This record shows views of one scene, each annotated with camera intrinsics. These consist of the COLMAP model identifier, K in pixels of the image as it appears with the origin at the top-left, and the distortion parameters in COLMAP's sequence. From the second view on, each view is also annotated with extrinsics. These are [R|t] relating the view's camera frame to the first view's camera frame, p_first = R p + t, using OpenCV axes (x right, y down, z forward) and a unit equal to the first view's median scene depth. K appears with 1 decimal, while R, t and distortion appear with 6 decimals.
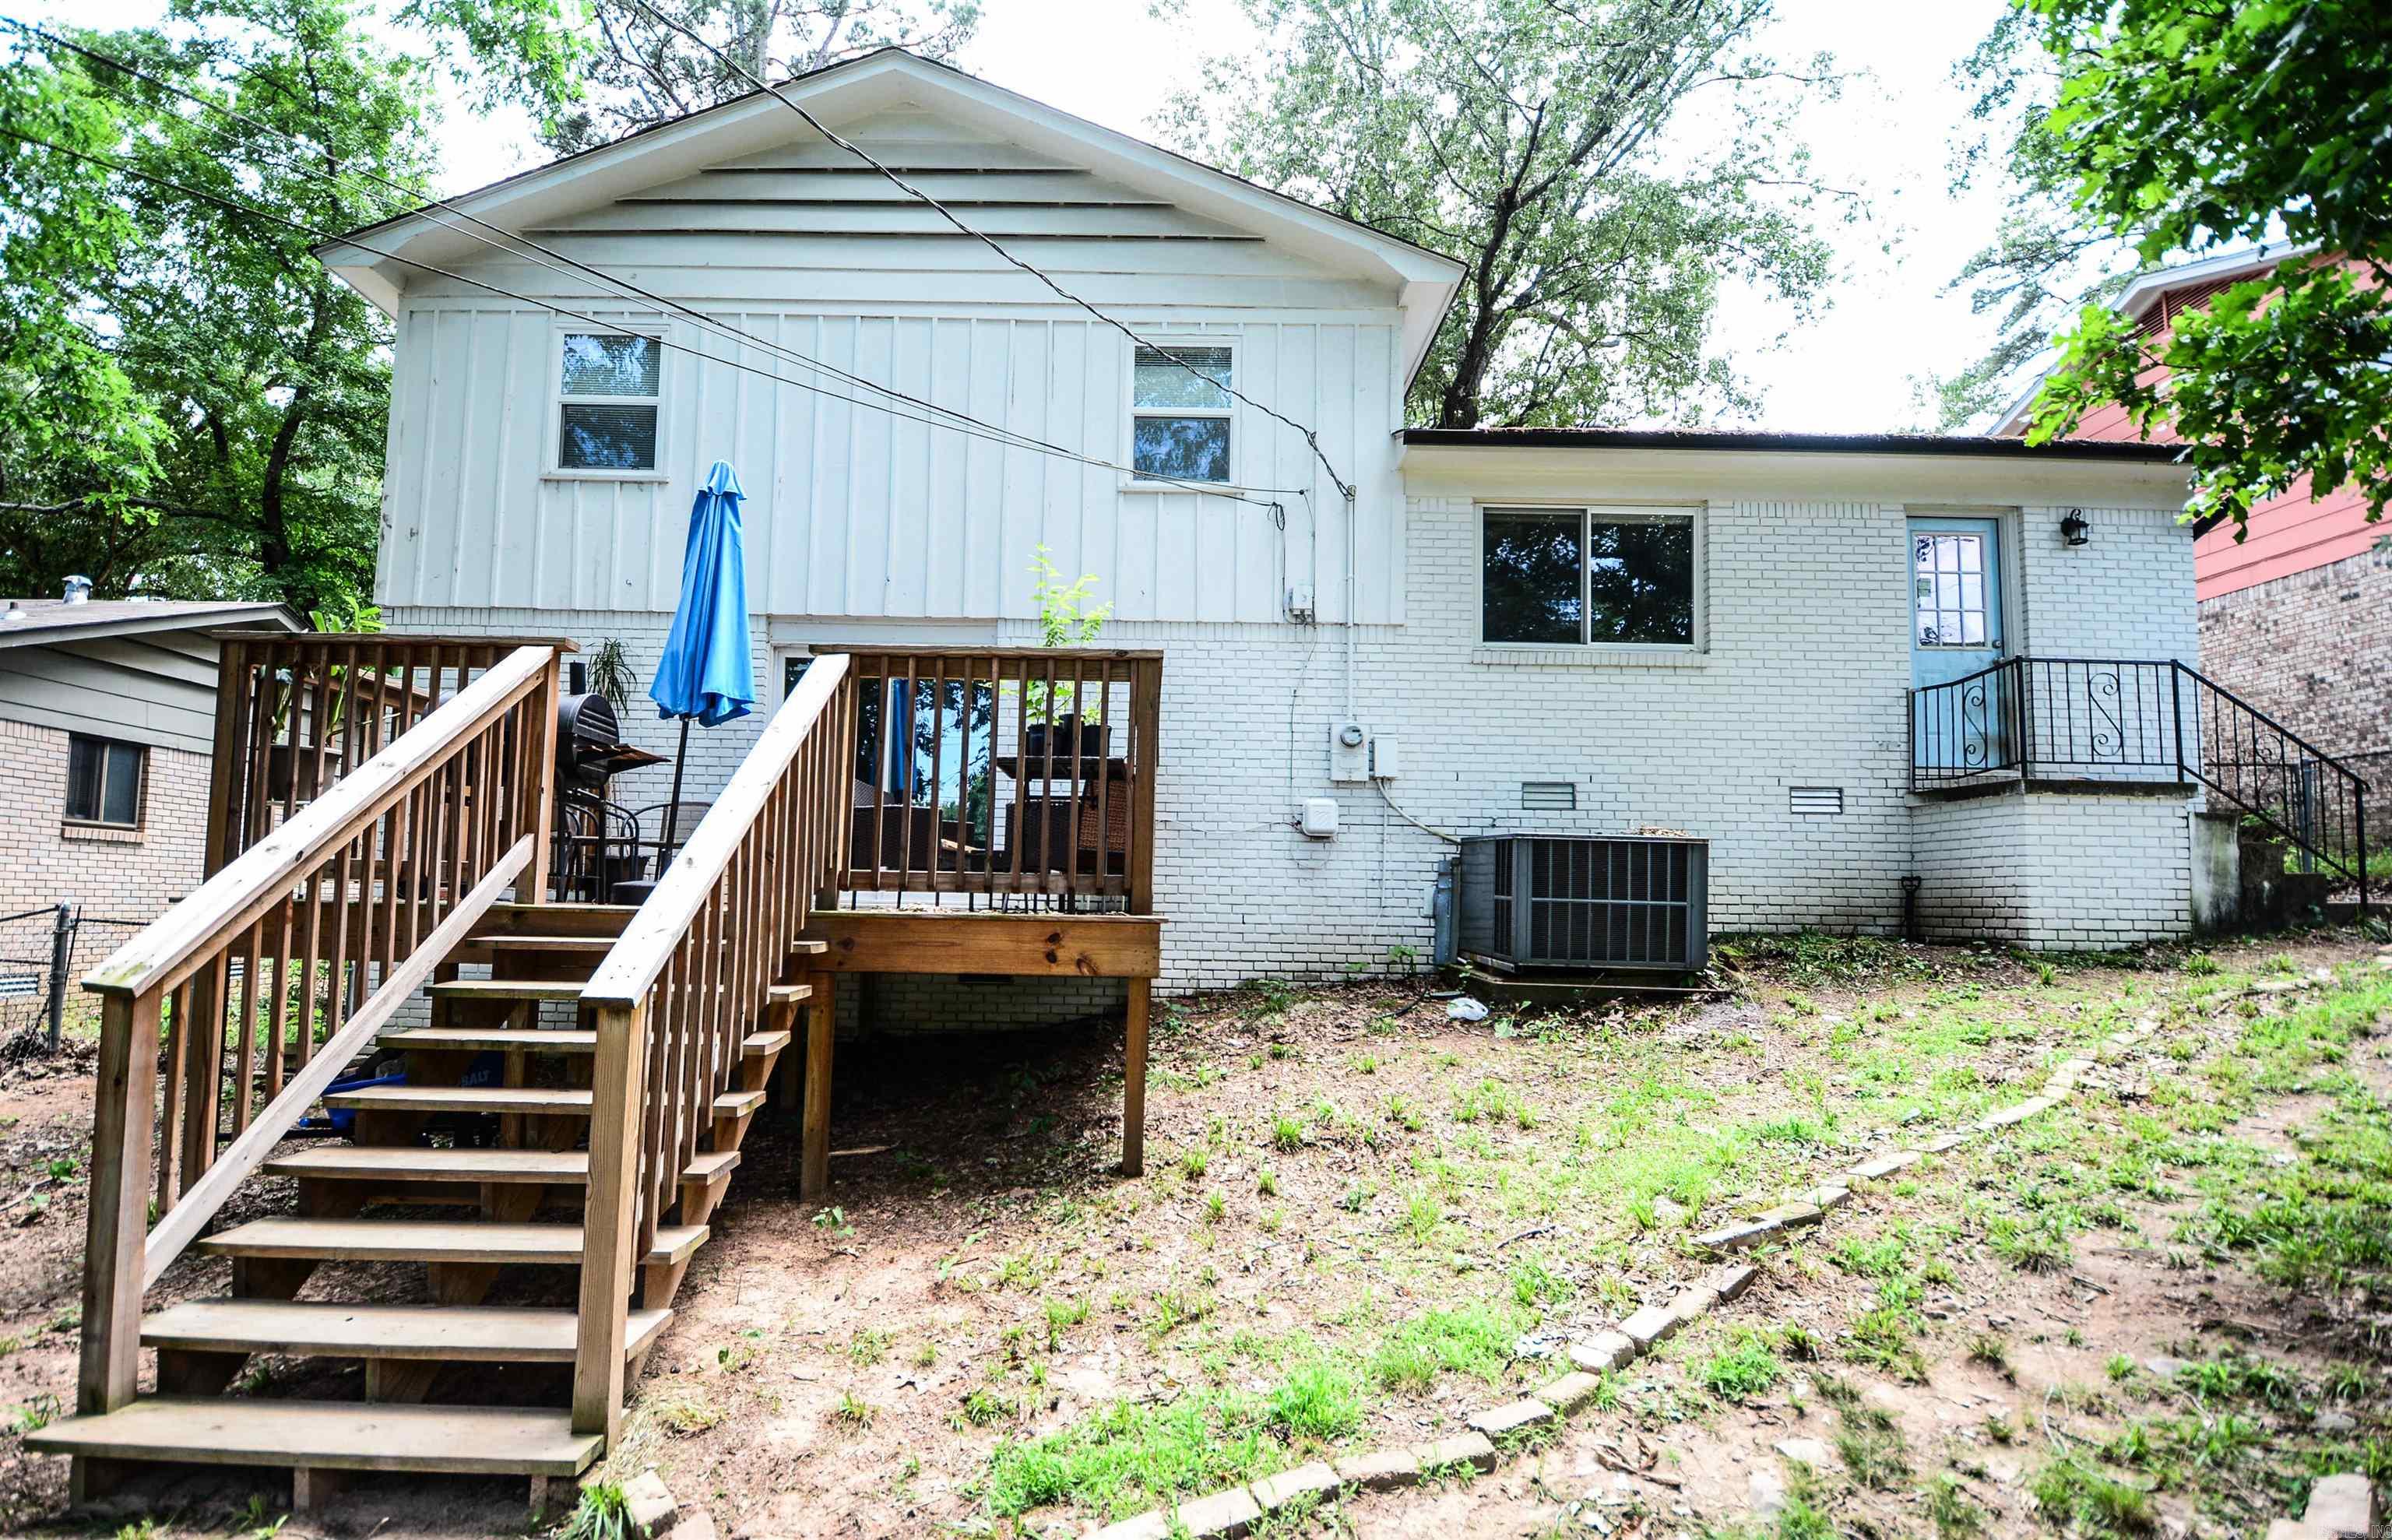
lens RADIAL K [[1095.1, 0, 1138.7], [0, 1095.1, 833.3], [0, 0, 1]] dist [0.018586, -0.023282]
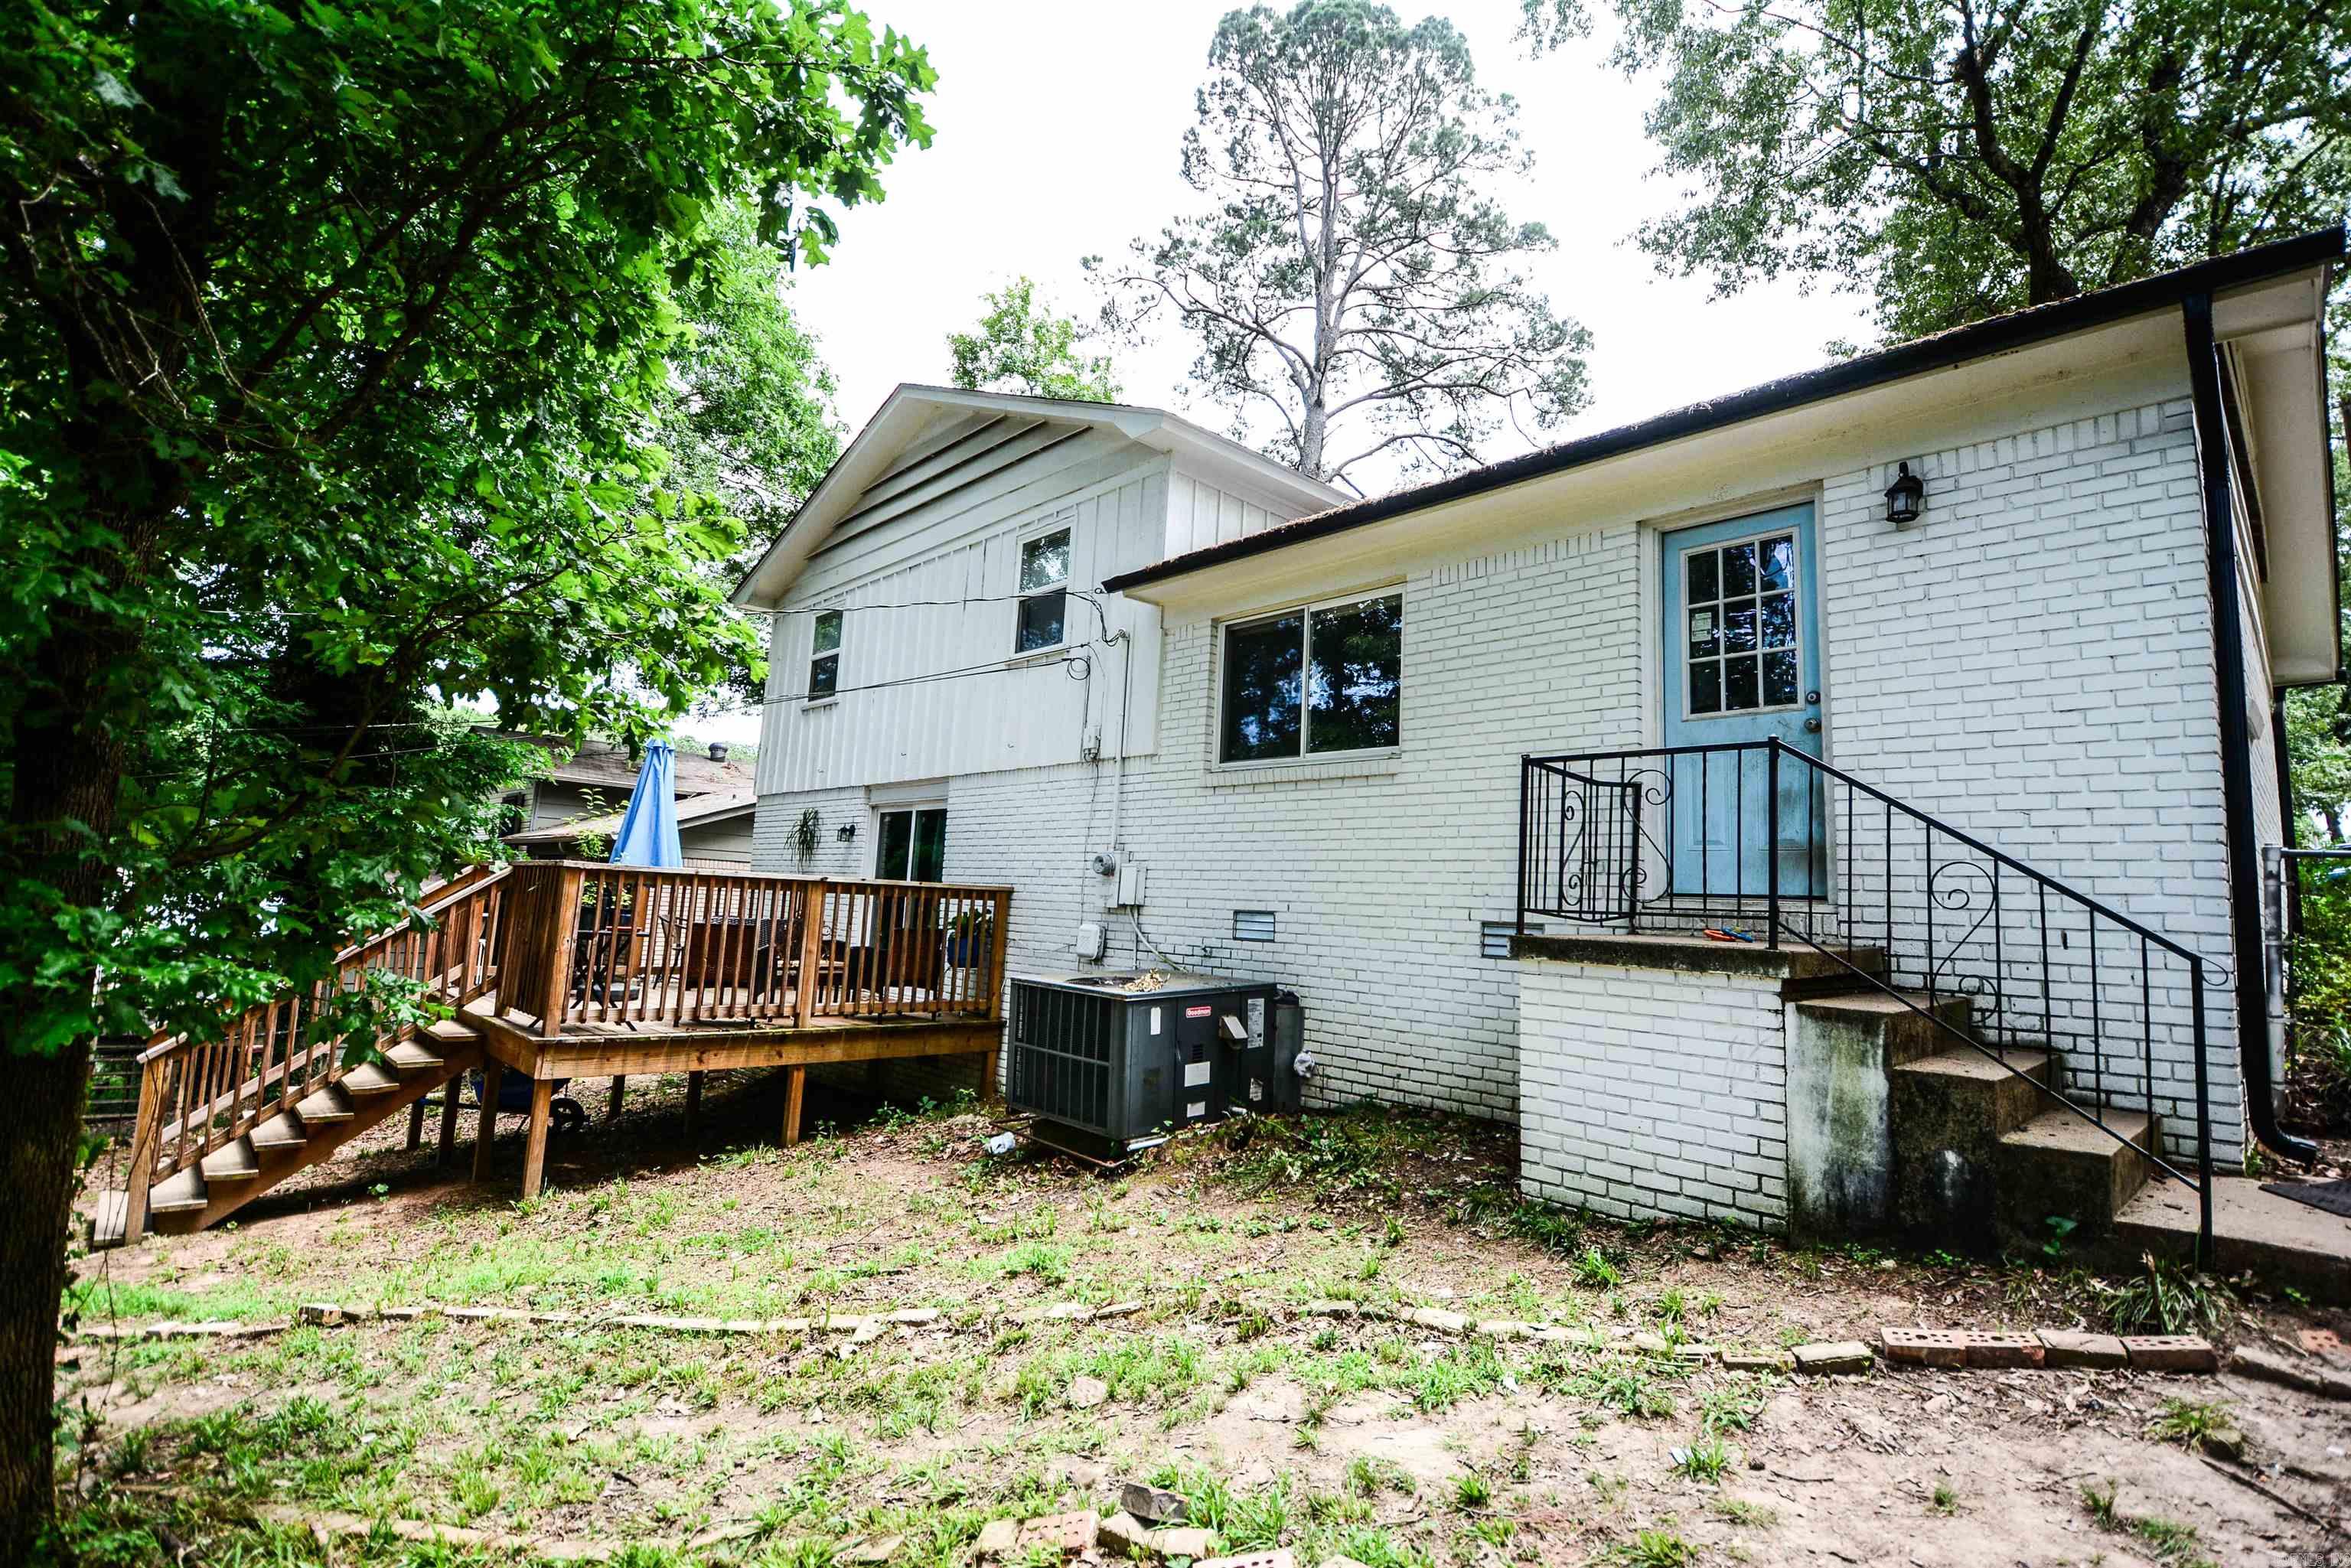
lens RADIAL K [[1068.2, 0, 1239.0], [0, 1068.2, 778.8], [0, 0, 1]] dist [-0.000805, -0.000327]
pose [[0.720384, -0.070680, -0.689965, 1.141077], [0.014699, 0.996126, -0.086695, -0.092020], [0.693420, 0.052312, 0.718632, 0.387146]]
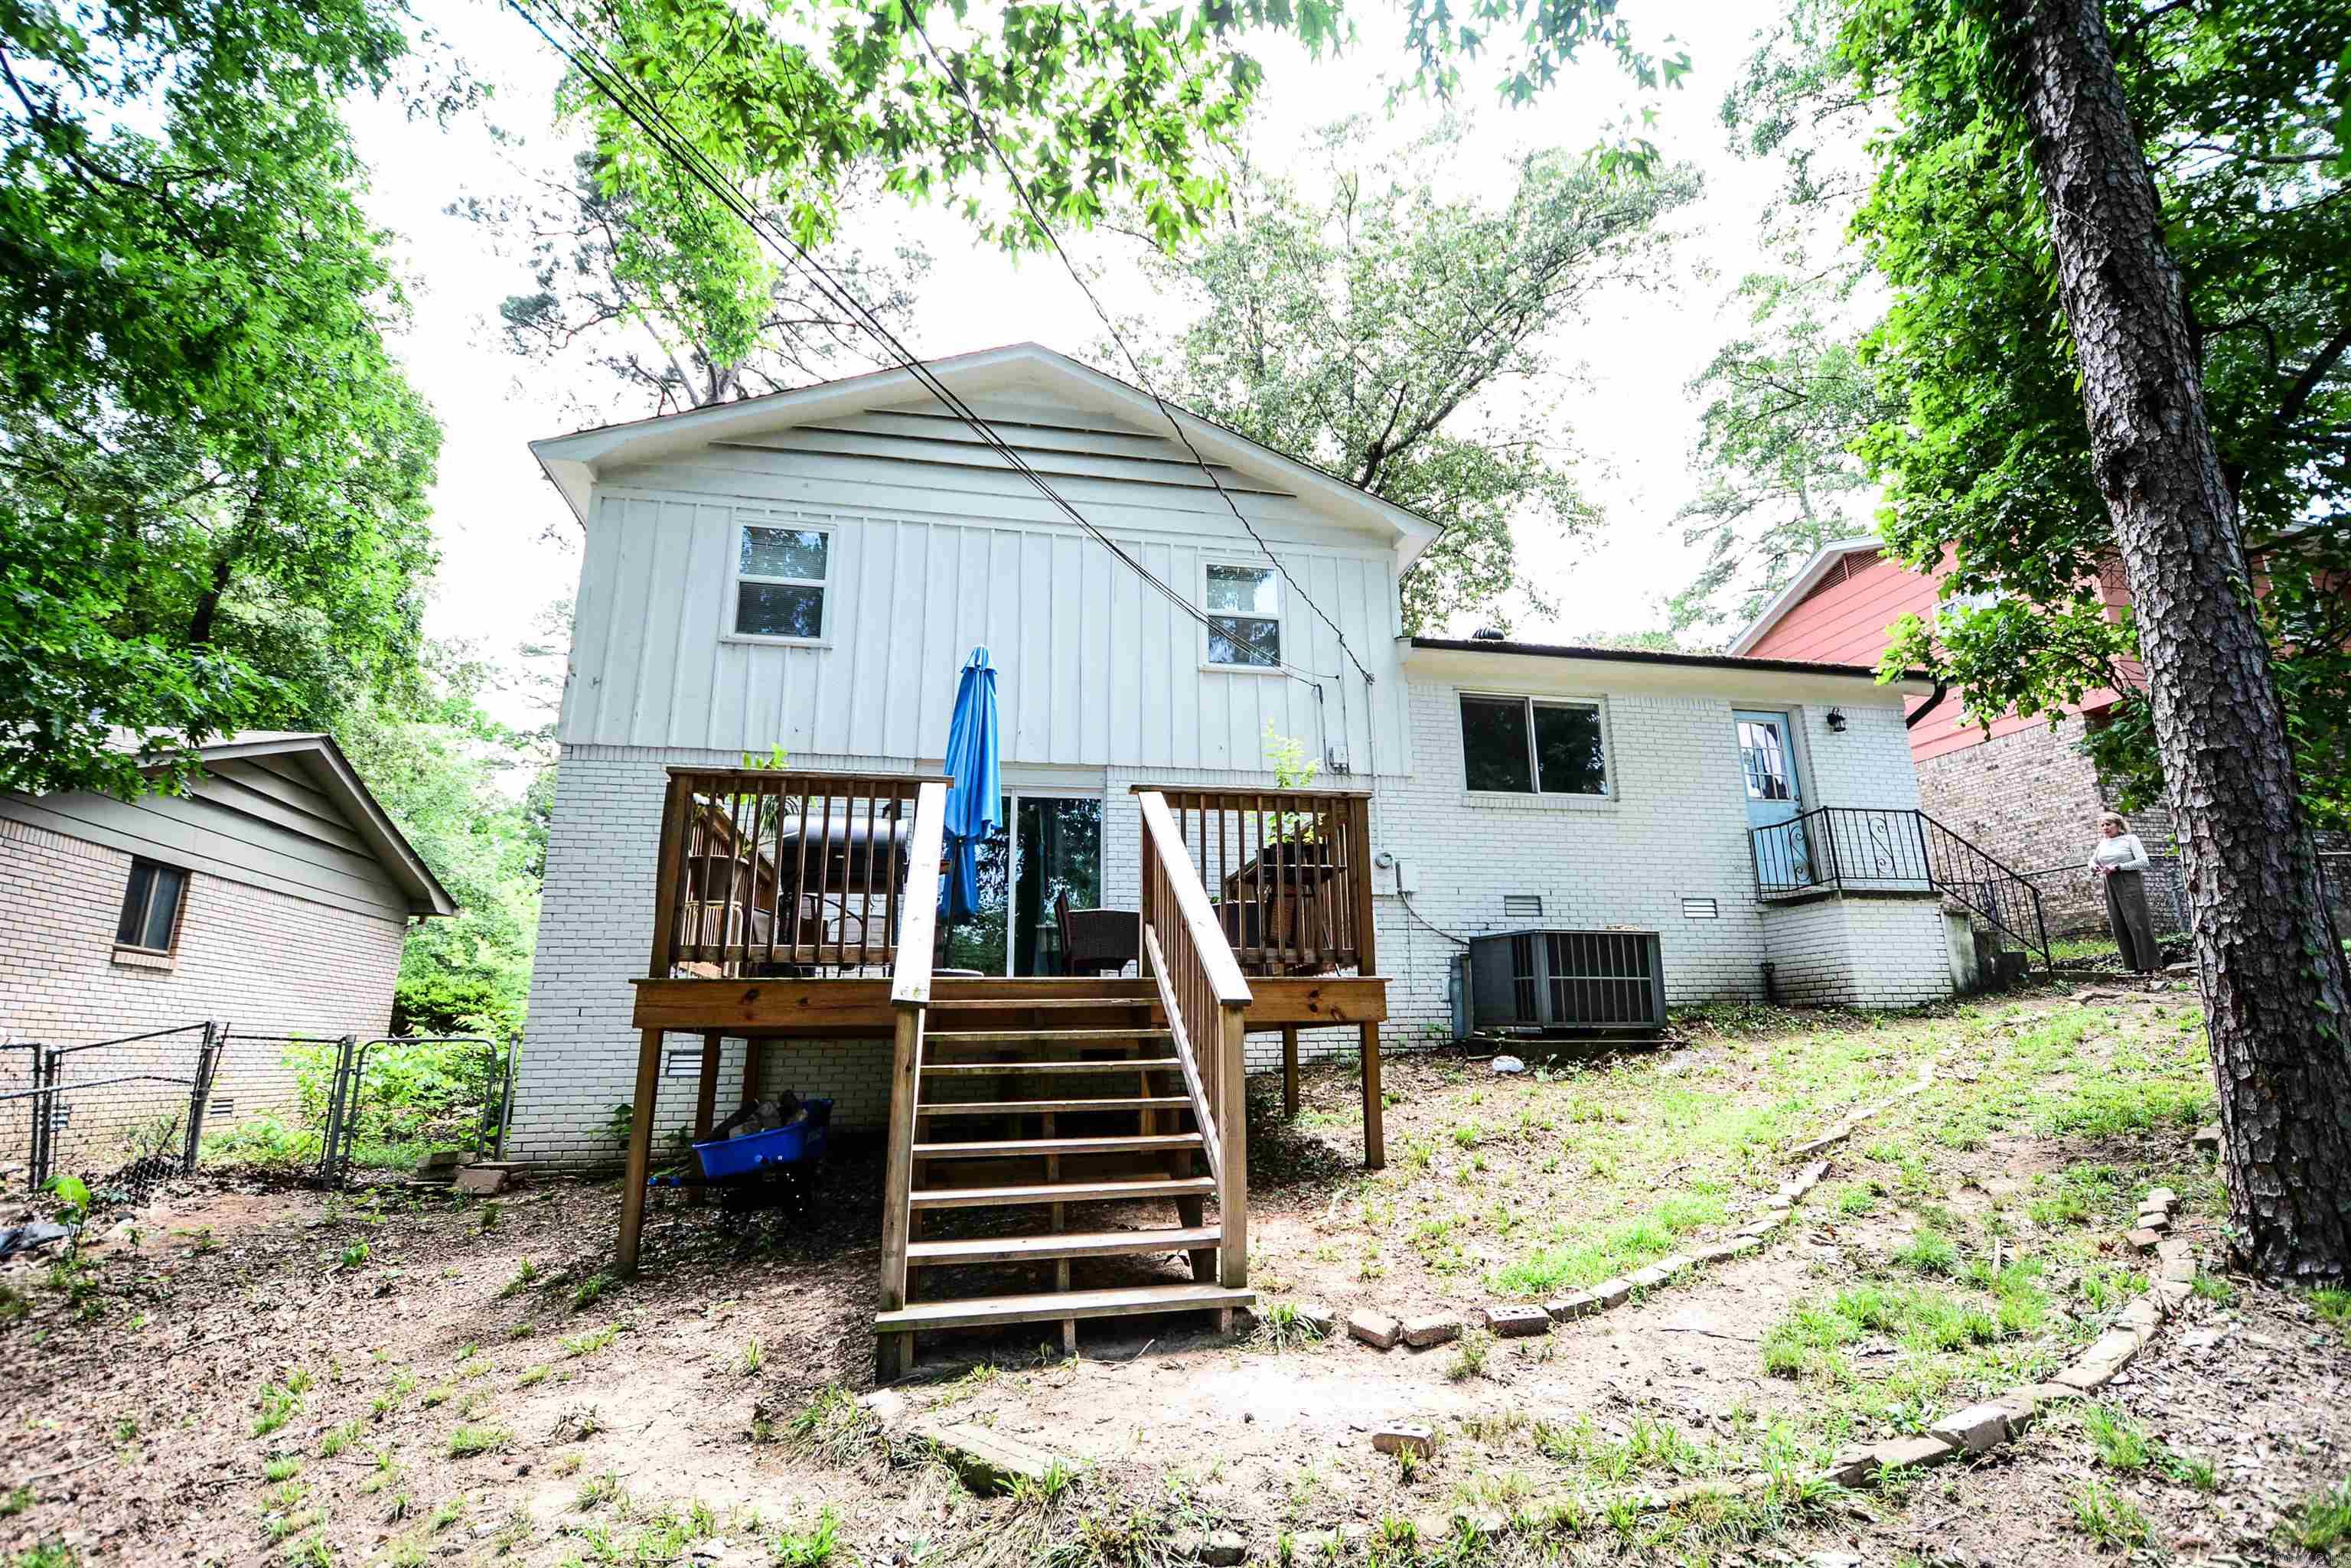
lens RADIAL K [[1069.9, 0, 1193.3], [0, 1069.9, 766.6], [0, 0, 1]] dist [0.025689, -0.030763]
pose [[0.976625, 0.020939, 0.213929, -0.339647], [0.020115, 0.981974, -0.187943, 0.041630], [-0.214008, 0.187853, 0.958599, -0.216204]]
